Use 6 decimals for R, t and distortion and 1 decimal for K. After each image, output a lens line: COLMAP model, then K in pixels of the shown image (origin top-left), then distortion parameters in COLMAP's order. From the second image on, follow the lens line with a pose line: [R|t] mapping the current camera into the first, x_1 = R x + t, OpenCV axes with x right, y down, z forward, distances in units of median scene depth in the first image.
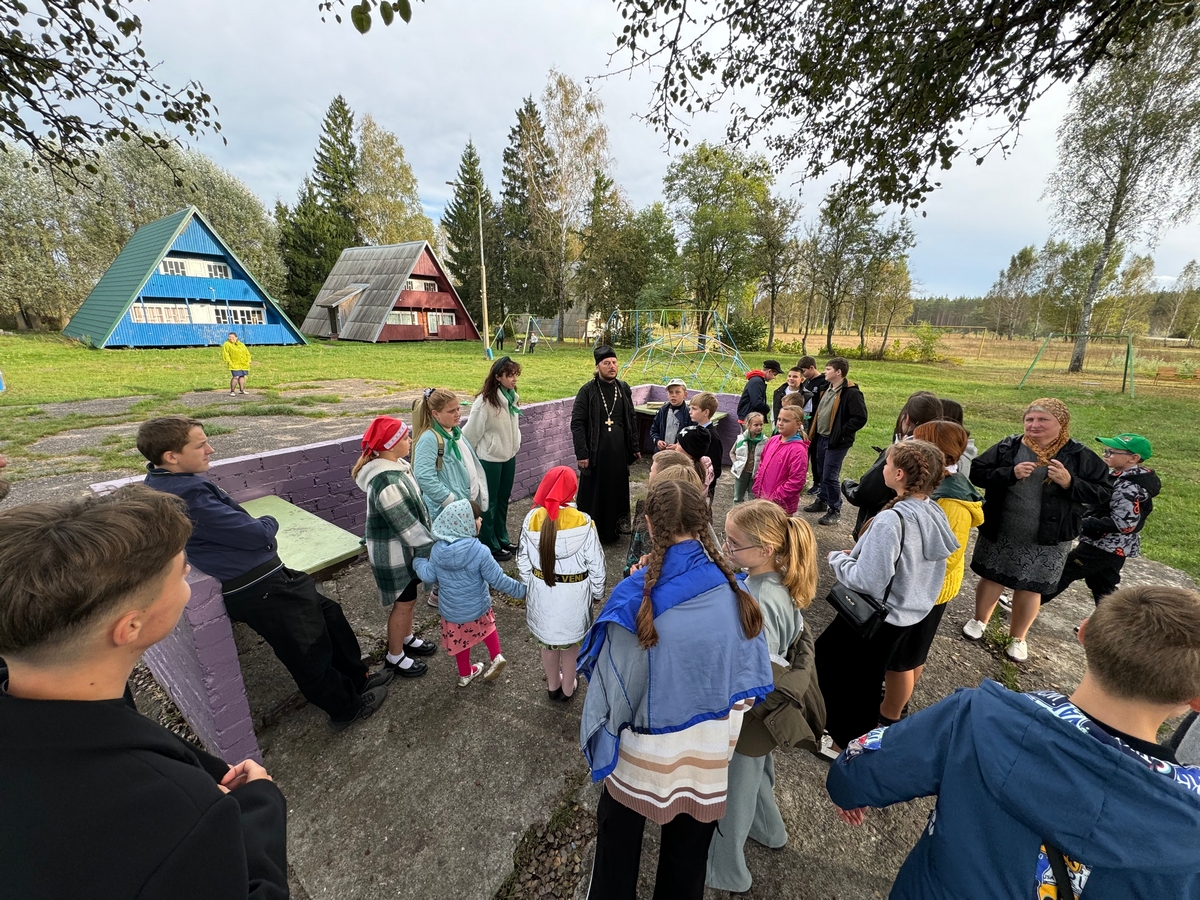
lens RADIAL K [[479.9, 0, 595.2], [0, 479.9, 450.3], [0, 0, 1]] dist [-0.002427, -0.000203]
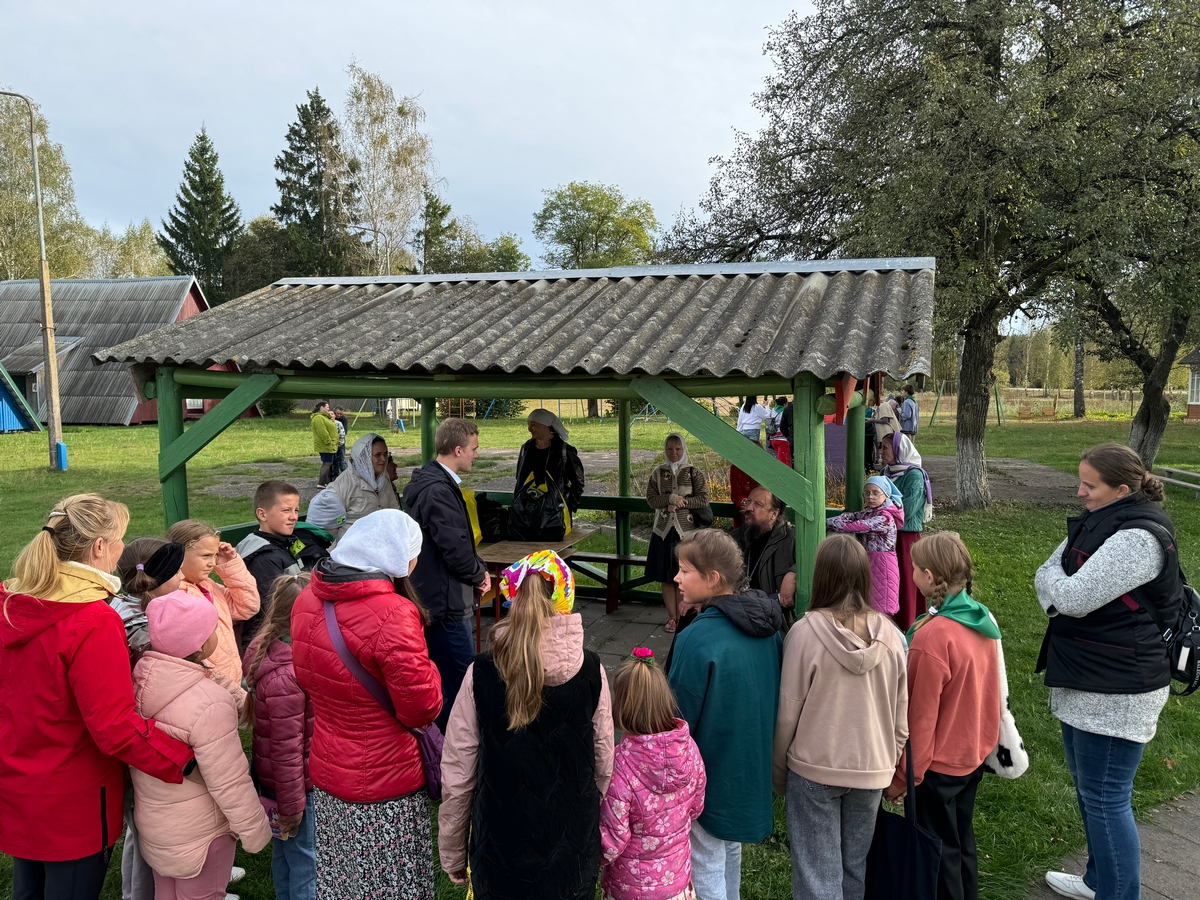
lens RADIAL K [[846.0, 0, 597.4], [0, 846.0, 452.1], [0, 0, 1]] dist [0.007614, -0.005060]
pose [[0.924553, -0.055103, 0.377048, -0.253845], [0.122996, 0.979680, -0.158424, 0.060123], [-0.360657, 0.192847, 0.912544, -0.225238]]
